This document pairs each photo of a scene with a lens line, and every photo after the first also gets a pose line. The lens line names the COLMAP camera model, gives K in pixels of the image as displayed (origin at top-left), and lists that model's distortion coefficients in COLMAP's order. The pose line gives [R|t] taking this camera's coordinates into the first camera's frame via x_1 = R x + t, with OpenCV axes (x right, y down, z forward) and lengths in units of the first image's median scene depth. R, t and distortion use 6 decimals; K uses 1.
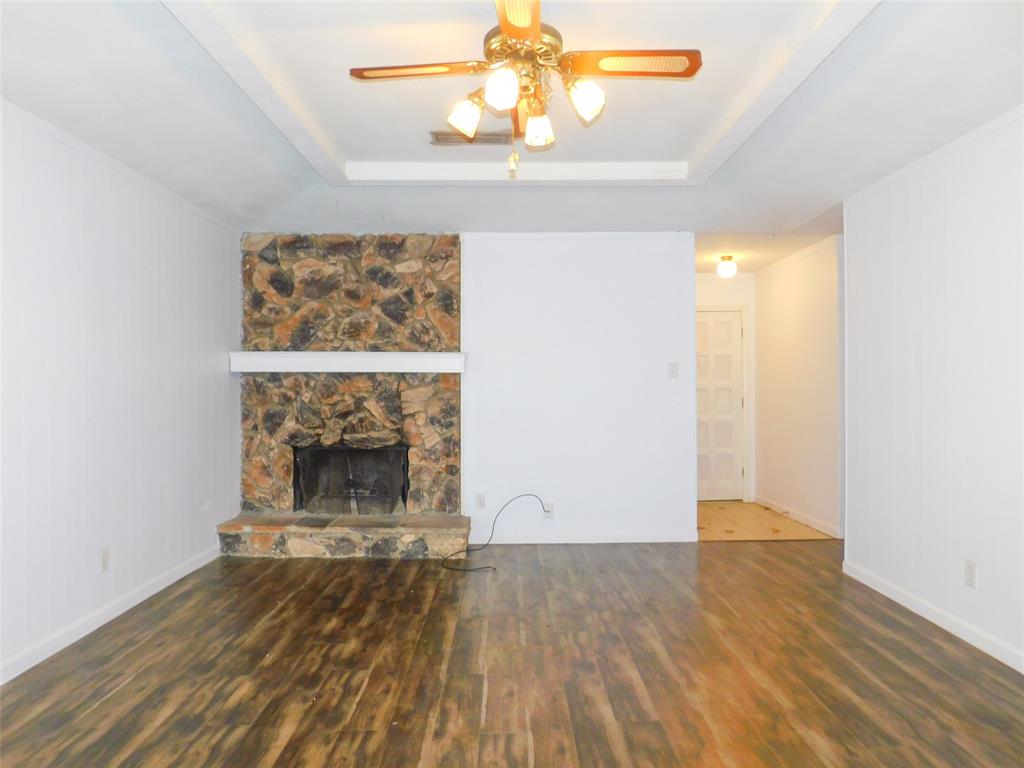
lens RADIAL K [[693.7, 0, 511.7], [0, 693.7, 382.8], [0, 0, 1]] dist [-0.004087, 0.007294]
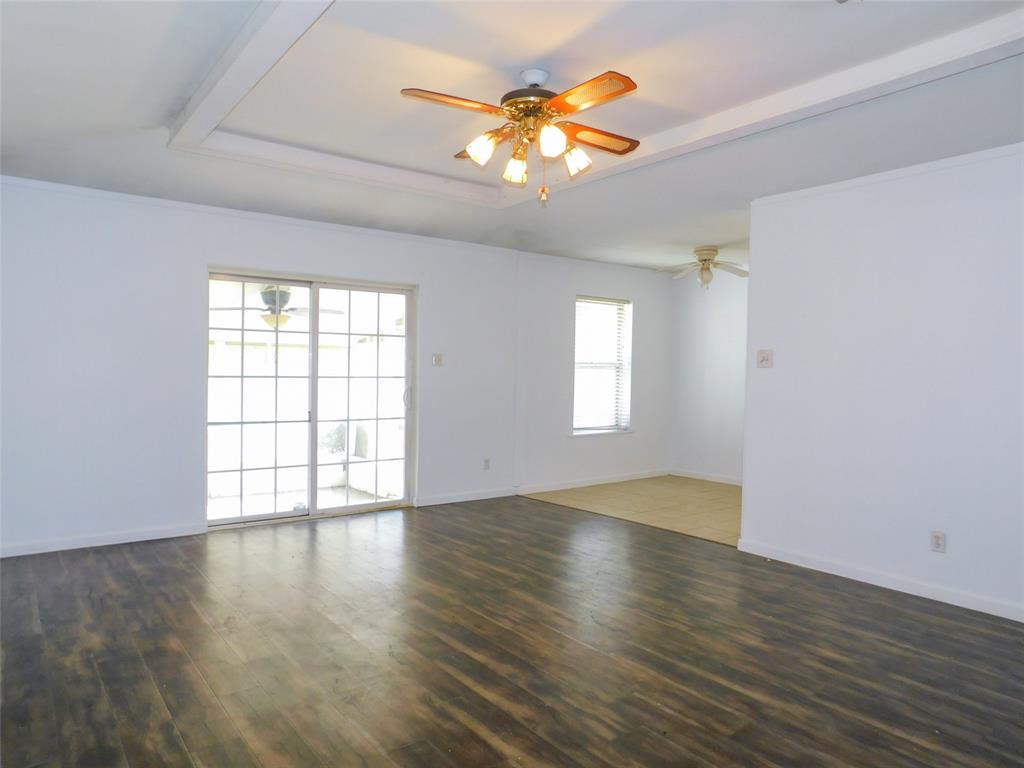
lens RADIAL K [[693.7, 0, 512.0], [0, 693.7, 381.9], [0, 0, 1]] dist [-0.004087, 0.007294]
pose [[-0.807544, -0.000555, -0.589807, 0.639745], [-0.011770, 0.999816, 0.015174, -0.000999], [0.589690, 0.019196, -0.807402, 1.623039]]
